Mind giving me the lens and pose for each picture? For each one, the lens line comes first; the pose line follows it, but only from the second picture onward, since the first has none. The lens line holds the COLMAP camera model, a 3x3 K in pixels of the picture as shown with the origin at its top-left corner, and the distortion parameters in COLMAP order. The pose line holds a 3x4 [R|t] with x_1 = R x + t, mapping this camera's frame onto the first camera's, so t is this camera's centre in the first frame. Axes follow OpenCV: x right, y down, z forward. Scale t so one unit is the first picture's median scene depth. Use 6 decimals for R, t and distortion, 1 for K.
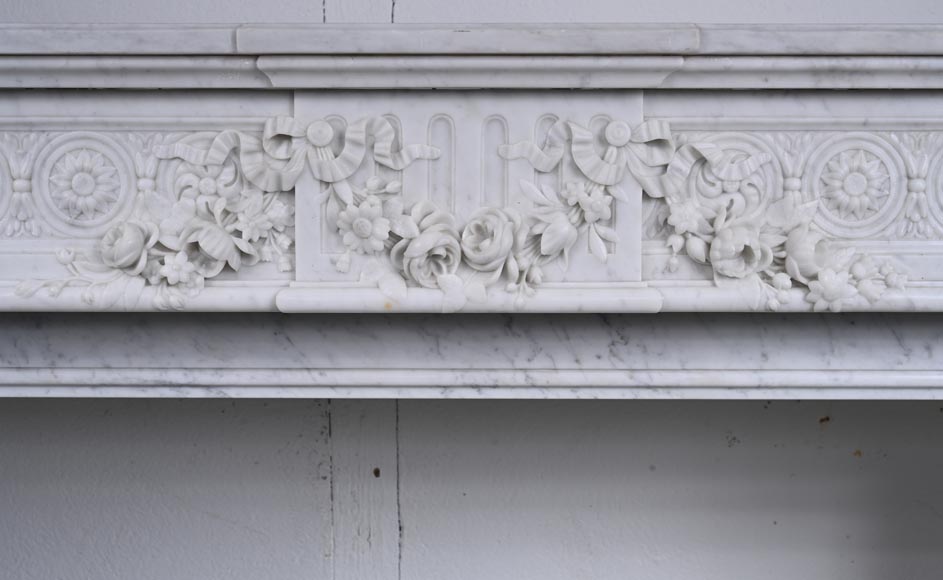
lens RADIAL K [[1400.5, 0, 472.8], [0, 1400.5, 291.0], [0, 0, 1]] dist [0.000186, 0.000000]
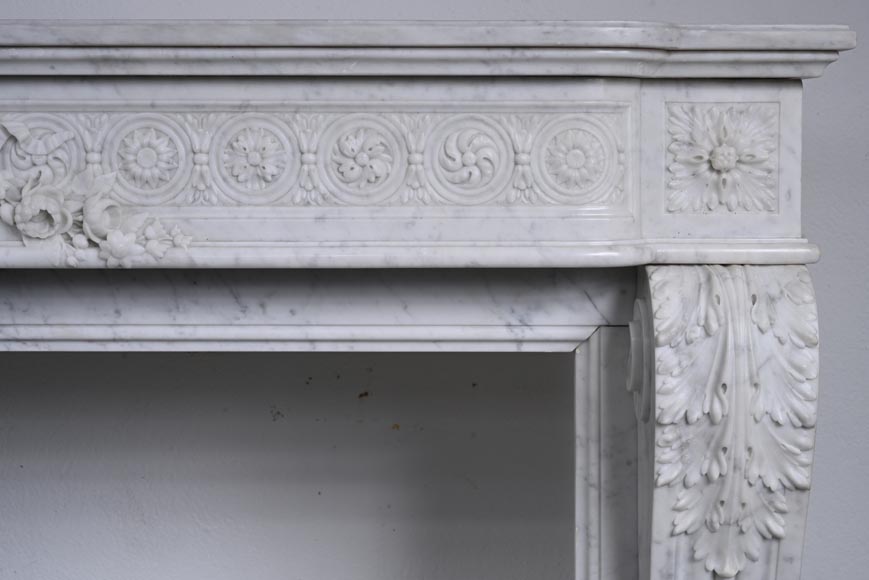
lens RADIAL K [[1523.6, 0, 436.3], [0, 1523.6, 298.4], [0, 0, 1]] dist [-0.031283, 0.000000]
pose [[0.999740, -0.000710, 0.022769, 0.484040], [0.000929, 0.999953, -0.009625, 0.052155], [-0.022761, 0.009643, 0.999694, -0.260911]]
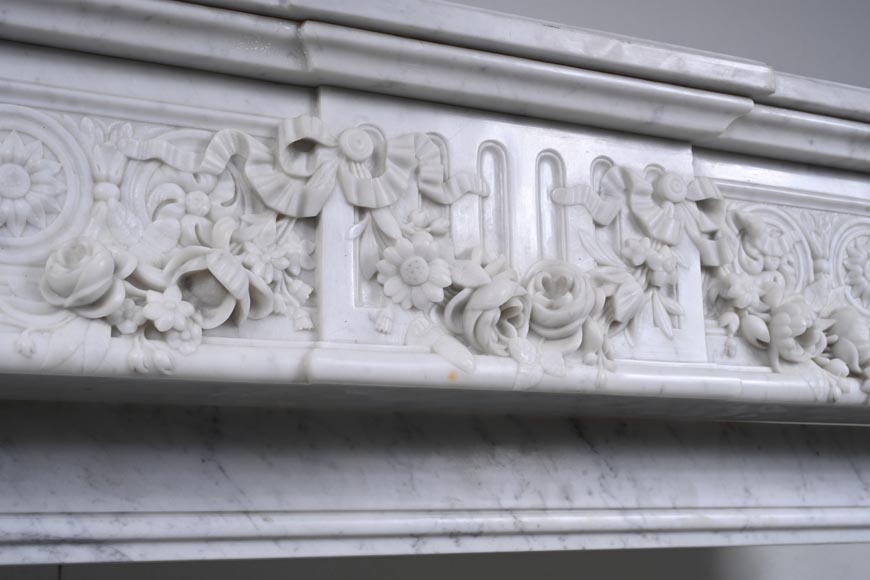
lens RADIAL K [[1324.9, 0, 441.0], [0, 1324.9, 293.2], [0, 0, 1]] dist [0.009552, 0.000000]
pose [[0.876562, 0.066842, 0.476625, -0.392212], [0.083080, 0.954429, -0.286641, 0.164247], [-0.474065, 0.290856, 0.831063, 0.414063]]
